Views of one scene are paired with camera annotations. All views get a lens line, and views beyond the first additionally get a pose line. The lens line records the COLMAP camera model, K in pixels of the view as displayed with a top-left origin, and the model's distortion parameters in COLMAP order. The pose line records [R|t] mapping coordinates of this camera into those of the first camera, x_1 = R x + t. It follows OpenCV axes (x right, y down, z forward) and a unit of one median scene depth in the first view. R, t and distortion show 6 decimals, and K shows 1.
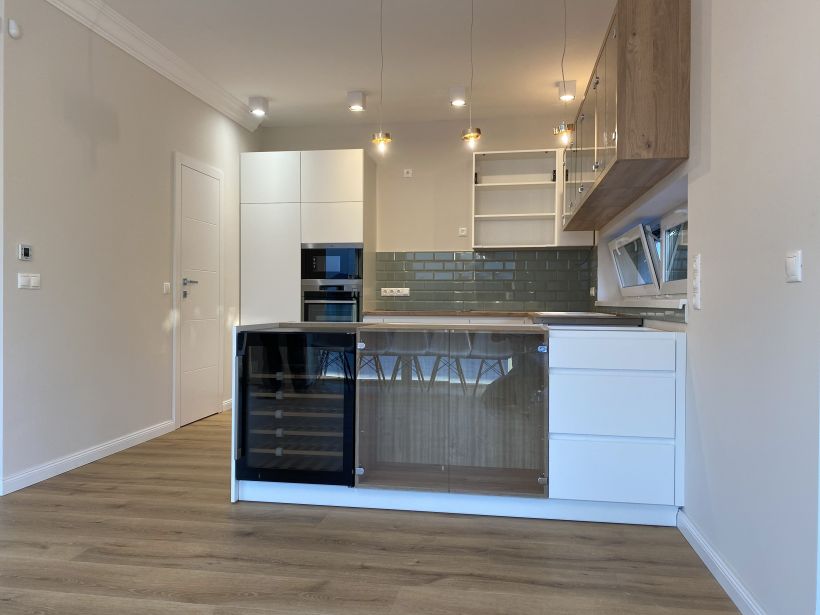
lens RADIAL K [[621.9, 0, 412.6], [0, 621.9, 305.9], [0, 0, 1]] dist [0.044075, -0.041880]
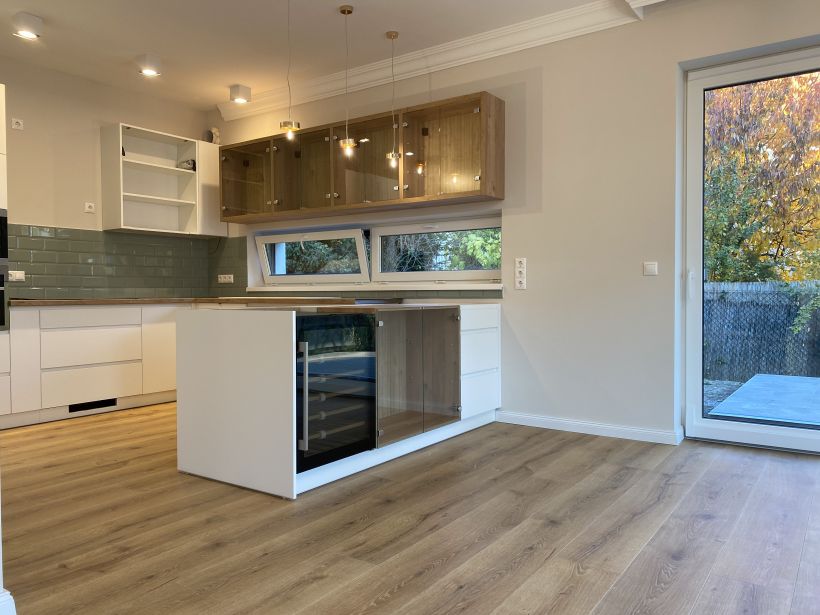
lens RADIAL K [[621.9, 0, 404.7], [0, 621.9, 306.0], [0, 0, 1]] dist [0.044075, -0.041880]
pose [[0.446891, -0.026923, 0.894183, -0.950419], [0.012464, 0.999637, 0.023869, 0.004440], [-0.894502, 0.000478, 0.447064, 0.396620]]
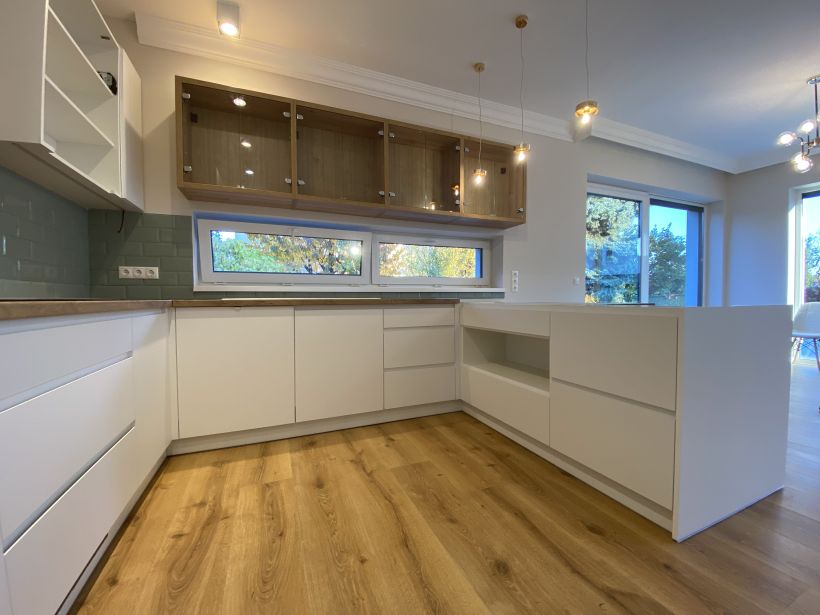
lens RADIAL K [[336.7, 0, 406.7], [0, 336.7, 306.7], [0, 0, 1]] dist [-0.002480, -0.002464]
pose [[-0.514879, -0.027485, 0.856822, -0.383429], [0.005932, 0.999348, 0.035622, 0.009654], [-0.857242, 0.023424, -0.514380, 1.606809]]
